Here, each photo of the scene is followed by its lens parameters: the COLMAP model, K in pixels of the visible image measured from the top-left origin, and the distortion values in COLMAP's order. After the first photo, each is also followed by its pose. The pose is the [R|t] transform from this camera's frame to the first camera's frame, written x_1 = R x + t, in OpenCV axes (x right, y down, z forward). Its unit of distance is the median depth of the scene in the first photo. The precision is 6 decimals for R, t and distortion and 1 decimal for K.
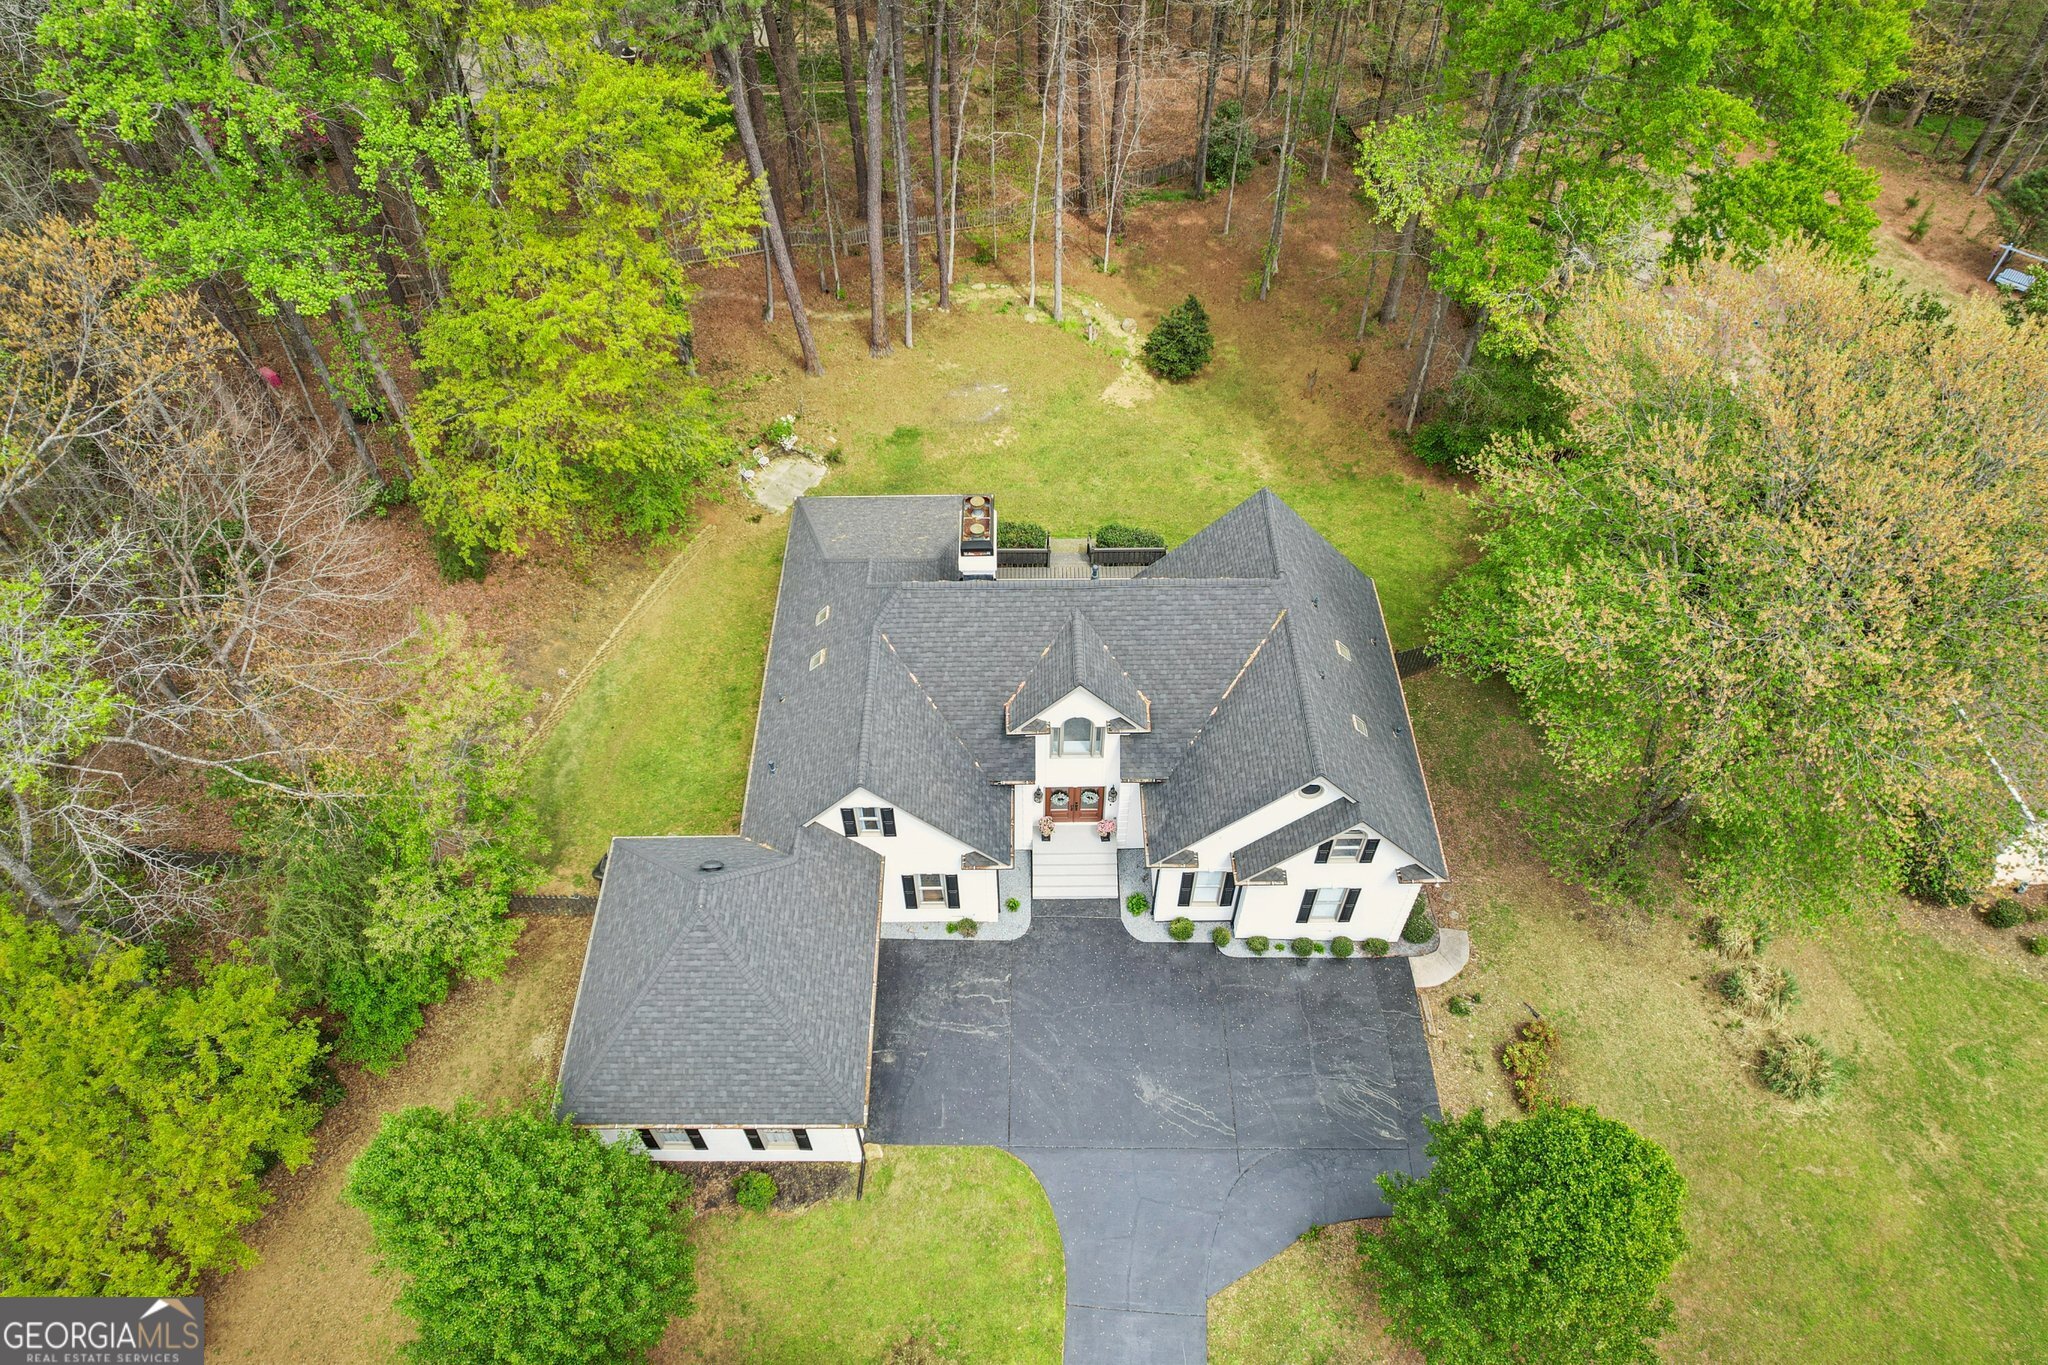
lens RADIAL K [[1310.9, 0, 1022.1], [0, 1310.9, 679.2], [0, 0, 1]] dist [-0.060298, 0.047281]
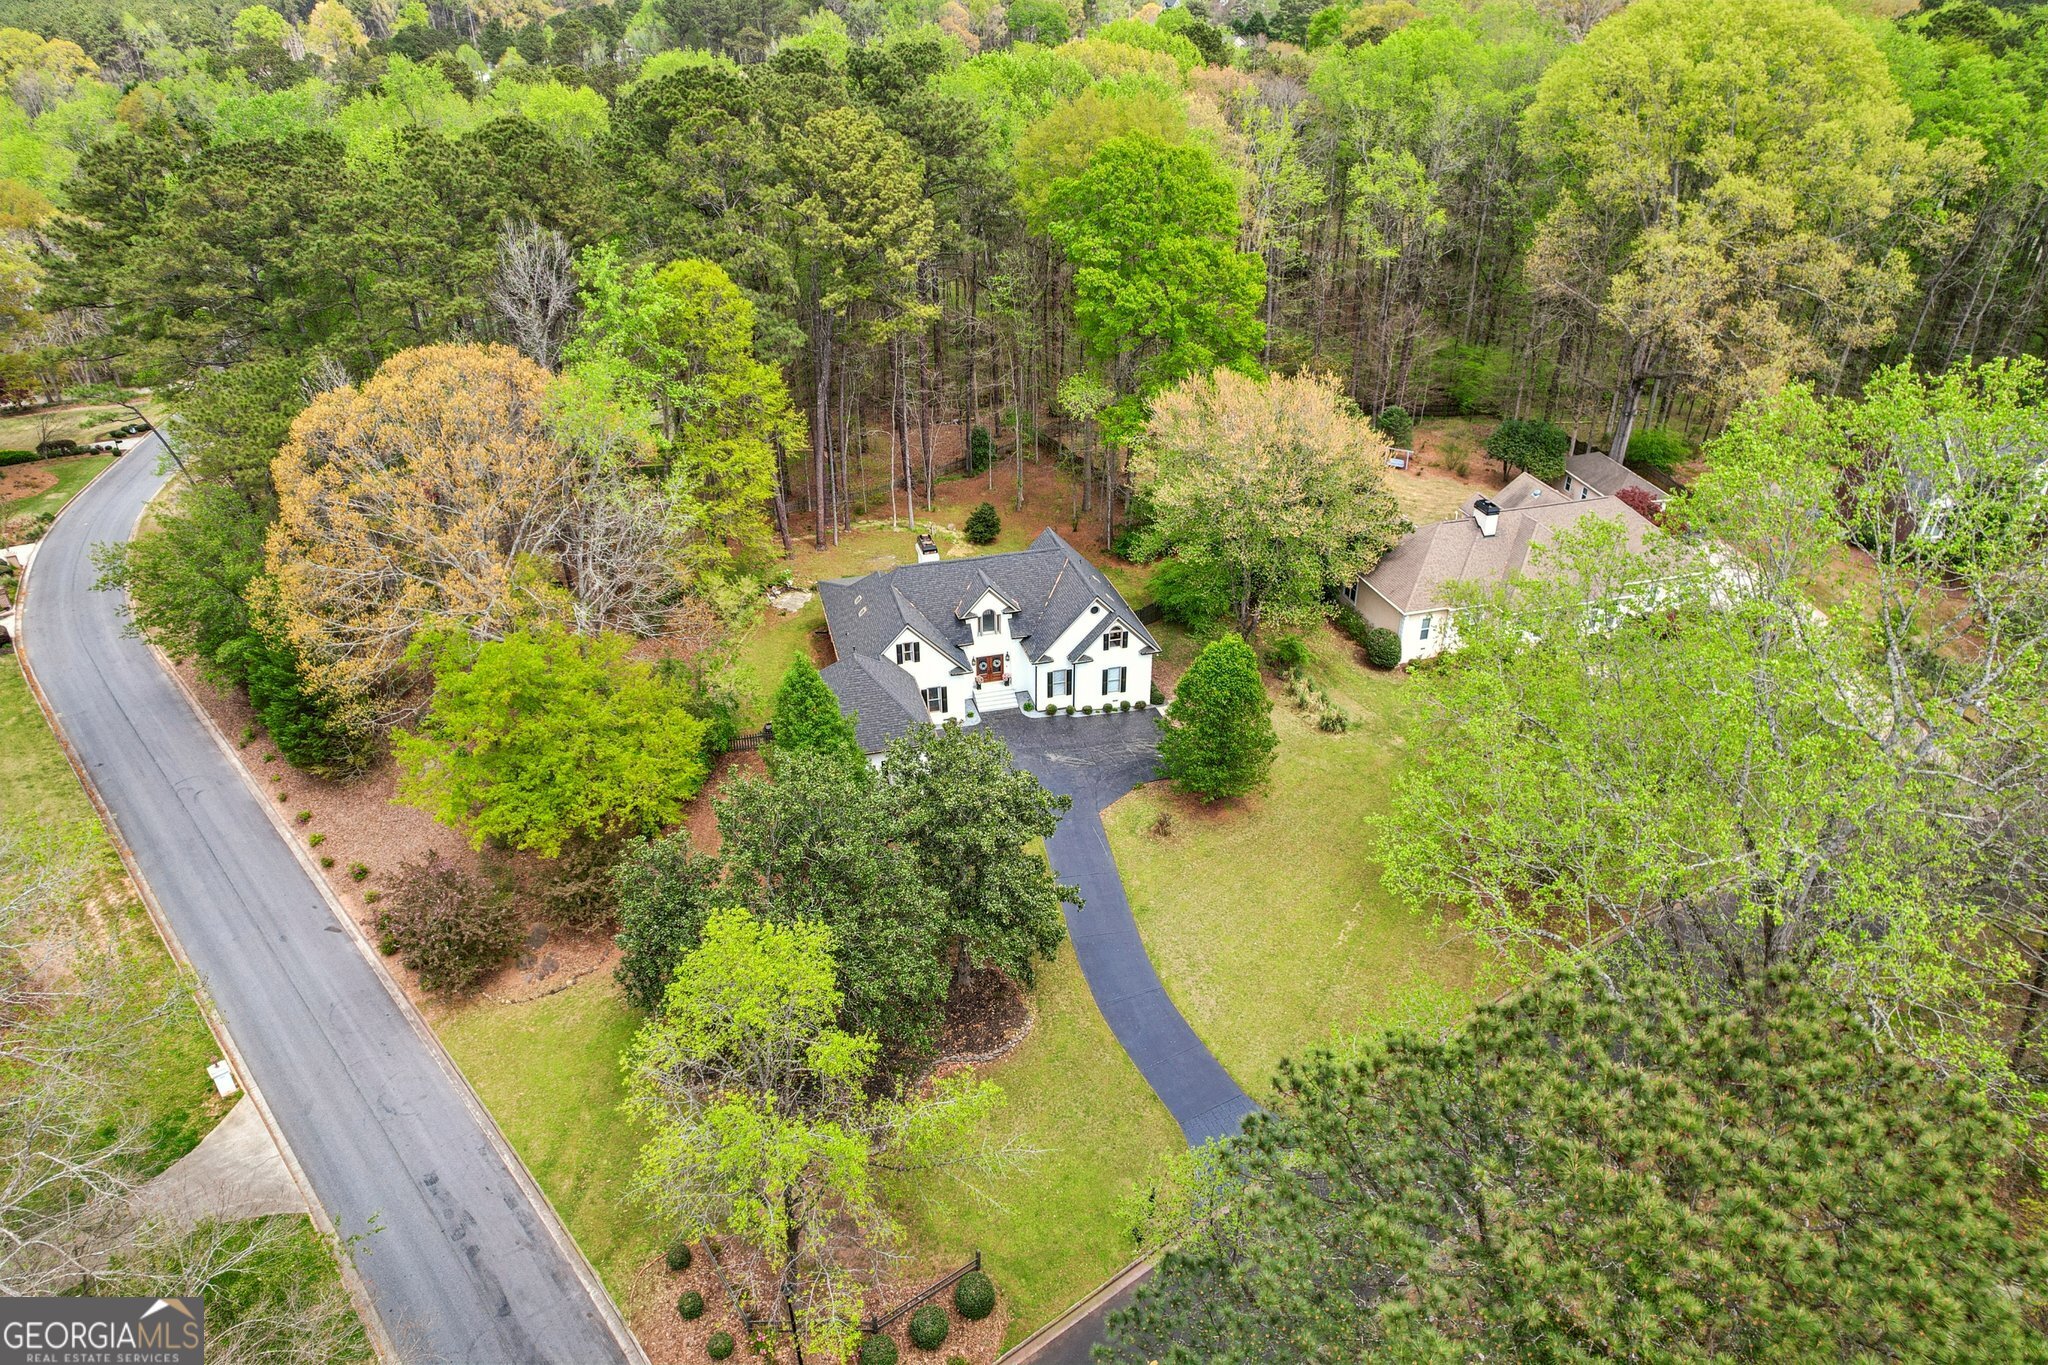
lens RADIAL K [[1310.9, 0, 1030.7], [0, 1310.9, 677.6], [0, 0, 1]] dist [-0.060298, 0.047281]
pose [[0.967181, -0.126981, 0.220086, -0.375658], [0.193799, 0.928835, -0.315763, 0.815674], [-0.164327, 0.348053, 0.922960, -0.986622]]
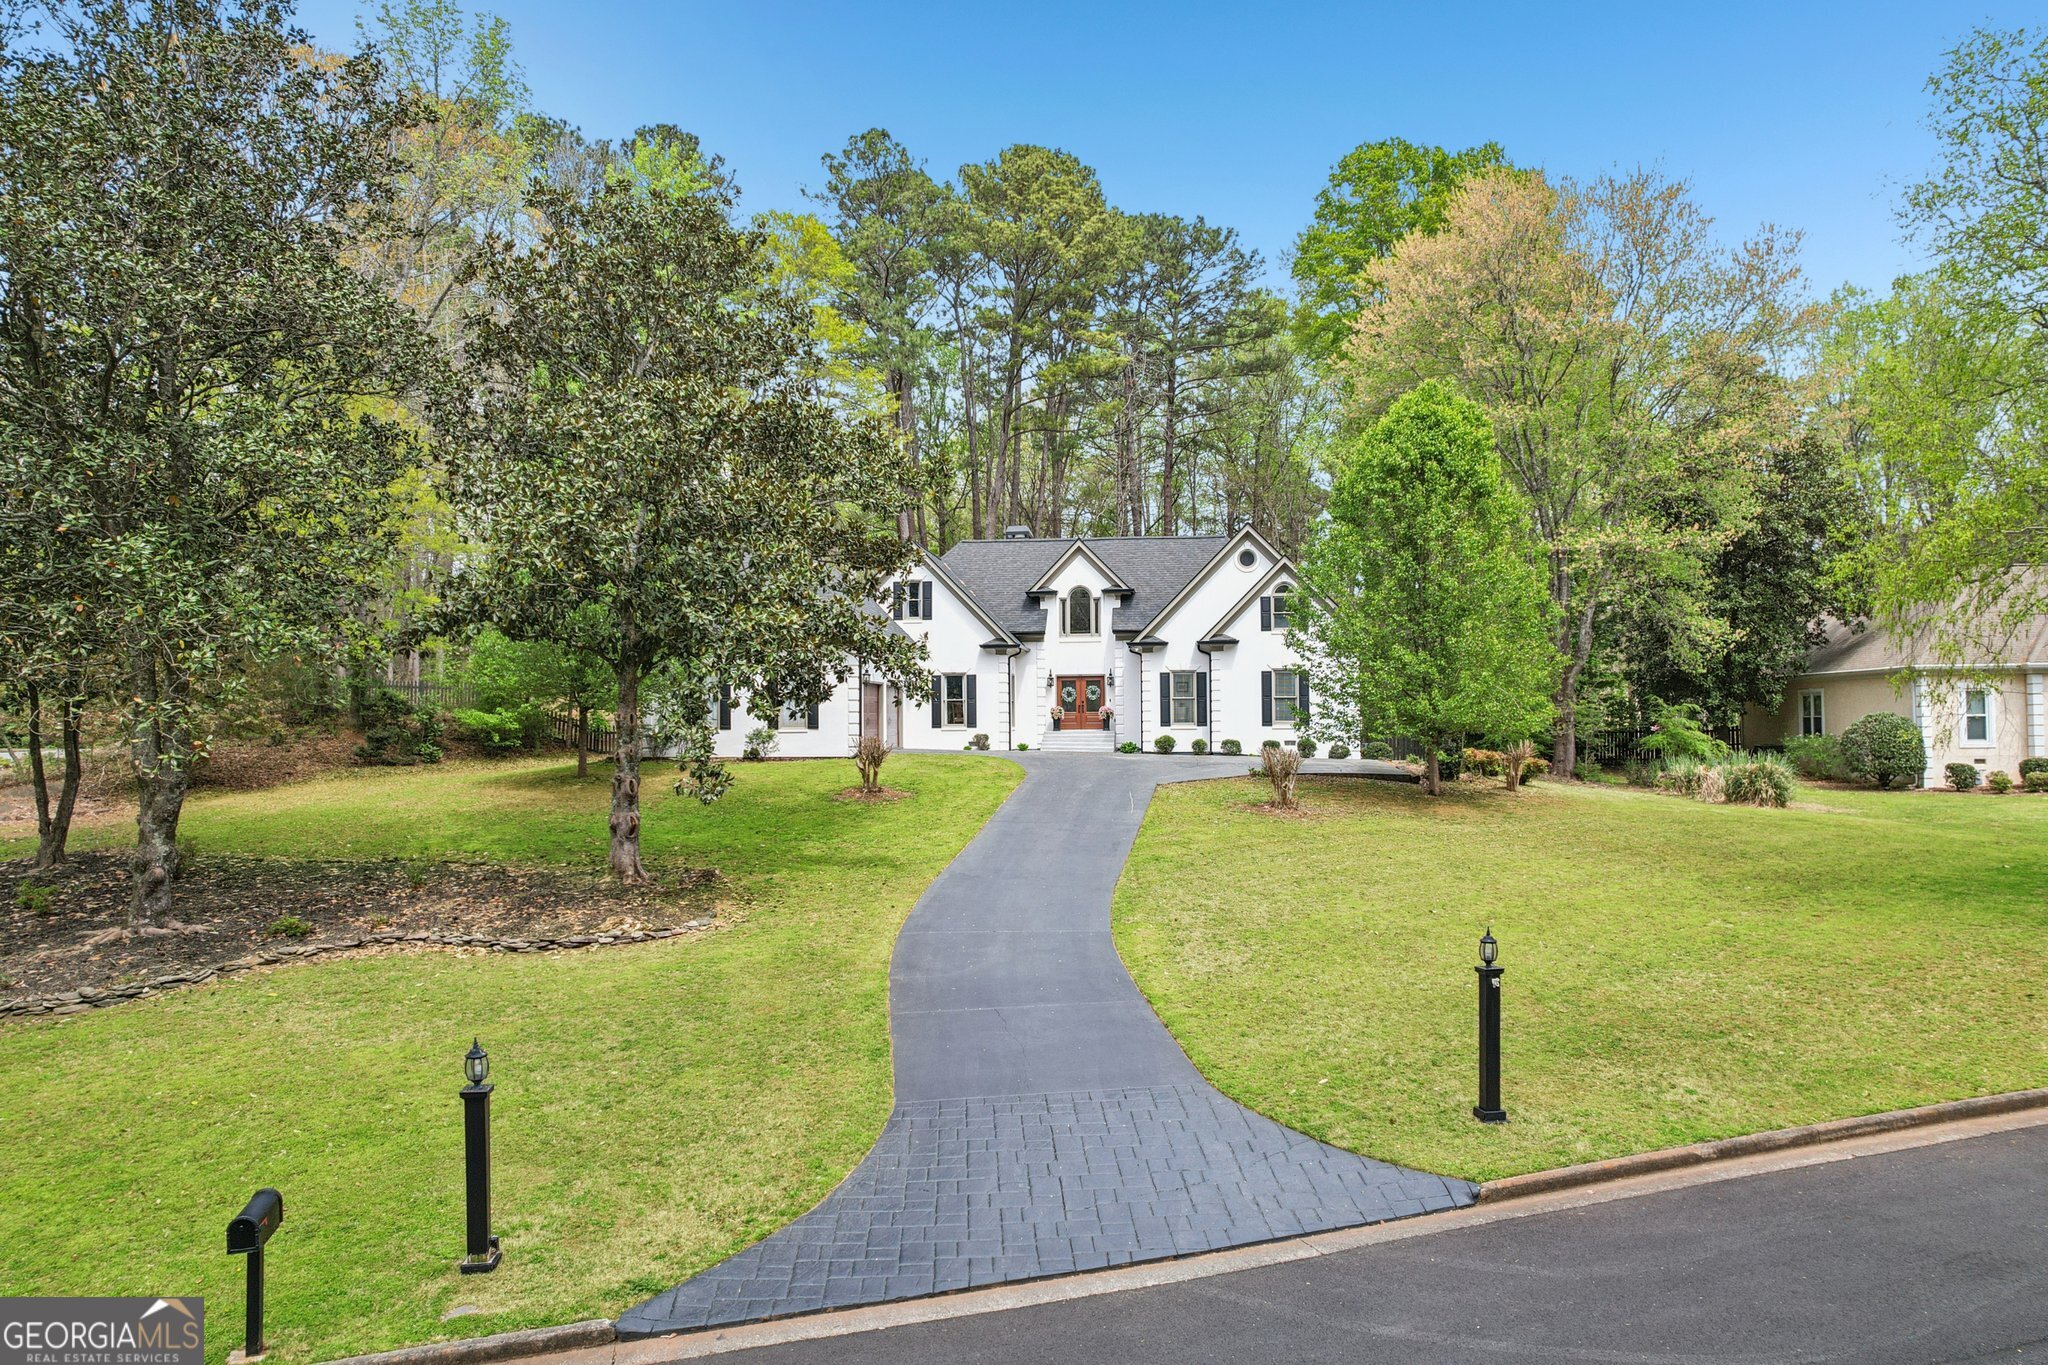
lens RADIAL K [[1310.9, 0, 1036.3], [0, 1310.9, 695.3], [0, 0, 1]] dist [-0.060298, 0.047281]
pose [[0.993992, -0.002732, -0.109420, 0.137213], [-0.083135, 0.631407, -0.770983, 1.072248], [0.071195, 0.775447, 0.627386, 0.234469]]
